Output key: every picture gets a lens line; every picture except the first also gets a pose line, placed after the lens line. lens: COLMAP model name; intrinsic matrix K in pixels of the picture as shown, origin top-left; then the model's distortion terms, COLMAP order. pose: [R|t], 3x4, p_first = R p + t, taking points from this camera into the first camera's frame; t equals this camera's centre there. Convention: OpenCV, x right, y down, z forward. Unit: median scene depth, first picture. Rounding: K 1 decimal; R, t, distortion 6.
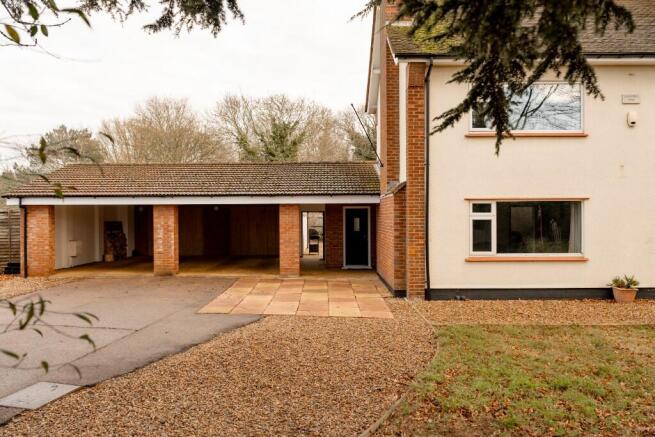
lens RADIAL K [[536.8, 0, 330.0], [0, 536.8, 221.2], [0, 0, 1]] dist [-0.003633, -0.012310]
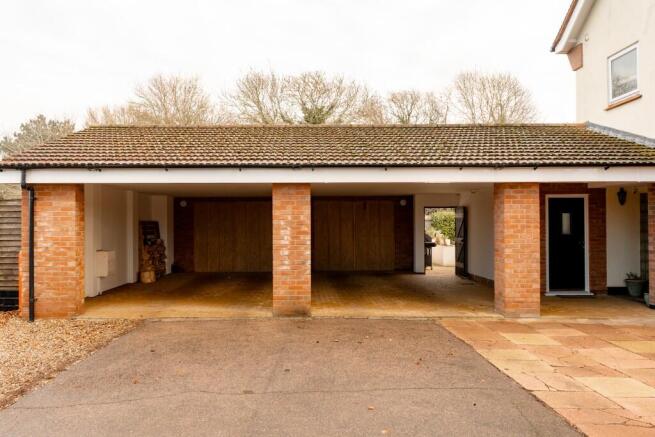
lens RADIAL K [[536.8, 0, 312.2], [0, 536.8, 219.9], [0, 0, 1]] dist [-0.003633, -0.012310]
pose [[0.999626, 0.000922, 0.027346, -0.304570], [-0.000428, 0.999836, -0.018078, 0.015310], [-0.027358, 0.018059, 0.999463, 0.459605]]
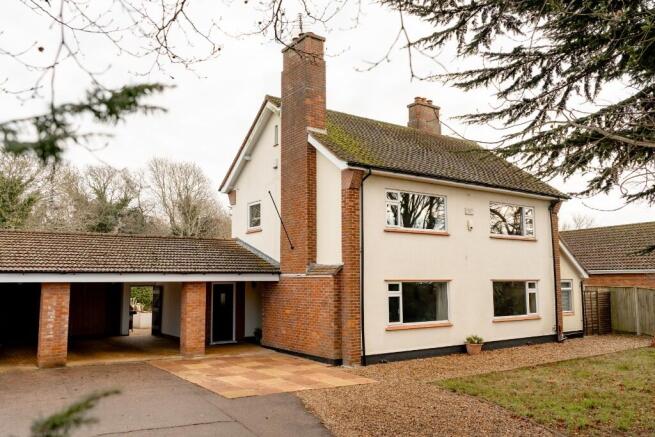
lens RADIAL K [[536.8, 0, 331.2], [0, 536.8, 219.7], [0, 0, 1]] dist [-0.003633, -0.012310]
pose [[0.806118, 0.067489, 0.587893, -0.468896], [0.005853, 0.992517, -0.121965, -0.023185], [-0.591725, 0.101759, 0.799691, 0.043527]]
